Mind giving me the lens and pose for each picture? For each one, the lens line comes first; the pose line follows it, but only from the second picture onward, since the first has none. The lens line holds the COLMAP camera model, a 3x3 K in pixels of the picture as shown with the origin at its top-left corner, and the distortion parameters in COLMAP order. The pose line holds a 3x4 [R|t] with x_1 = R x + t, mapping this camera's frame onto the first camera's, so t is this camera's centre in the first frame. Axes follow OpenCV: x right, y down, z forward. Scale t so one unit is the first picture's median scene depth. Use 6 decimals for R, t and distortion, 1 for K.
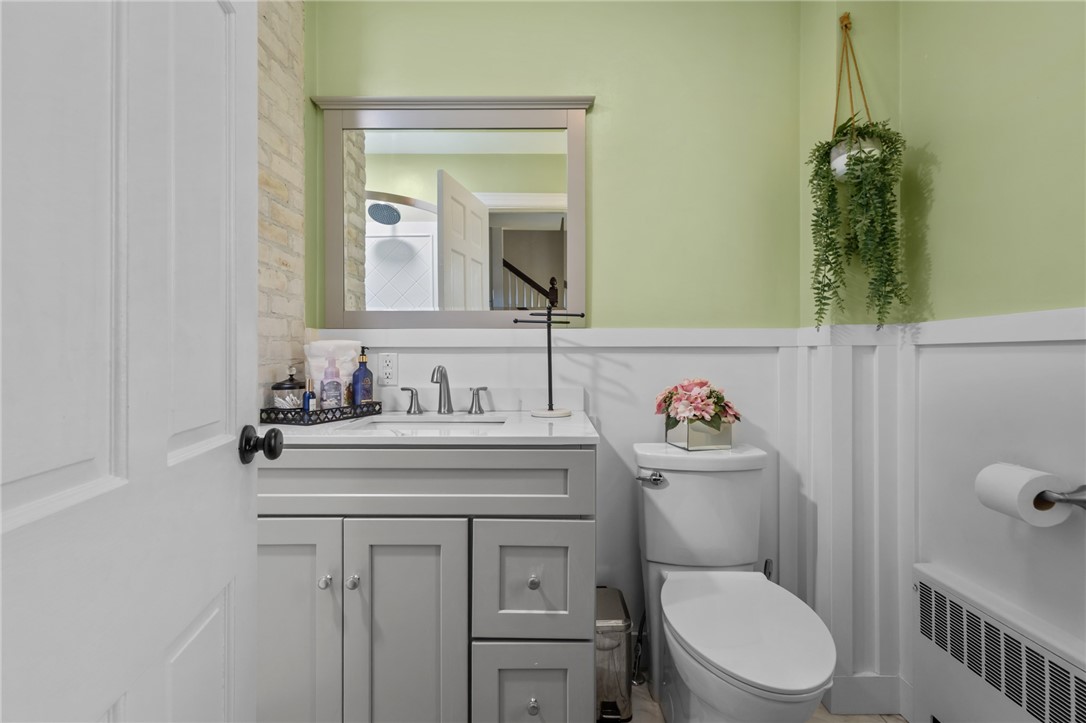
lens RADIAL K [[500.0, 0, 536.6], [0, 500.0, 356.5], [0, 0, 1]] dist [0.007935, -0.001723]
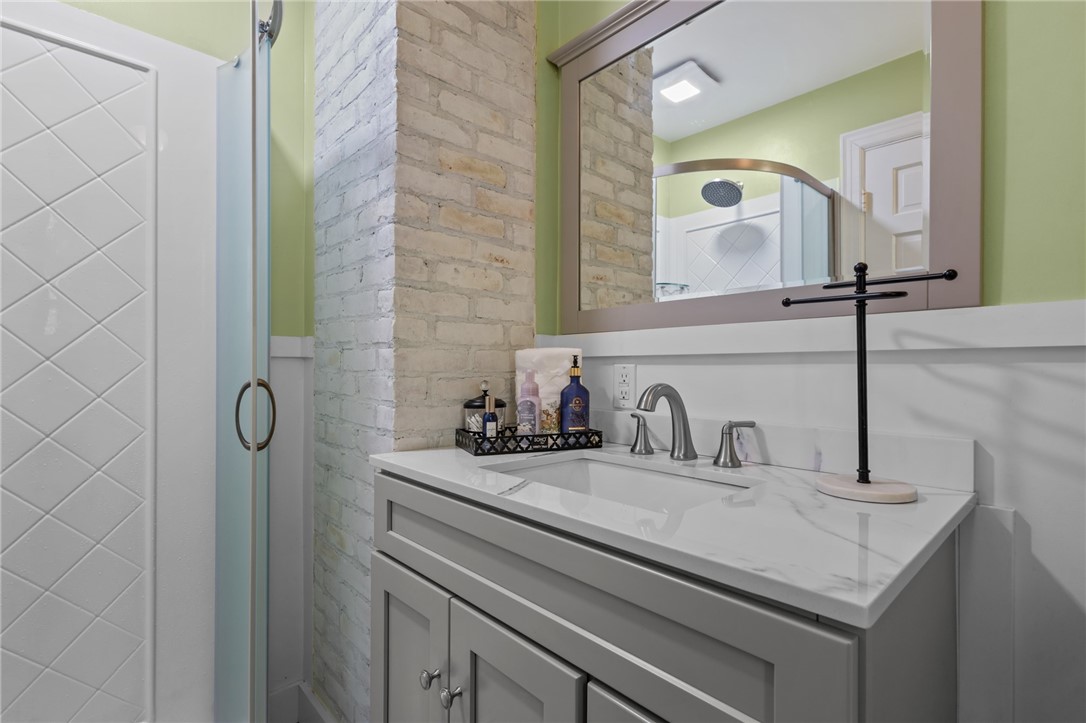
lens RADIAL K [[500.0, 0, 551.6], [0, 500.0, 368.5], [0, 0, 1]] dist [0.007935, -0.001723]
pose [[0.701136, 0.002180, -0.713024, 0.160586], [-0.003216, 0.999995, -0.000105, -0.000309], [0.713020, 0.002367, 0.701139, 0.451011]]
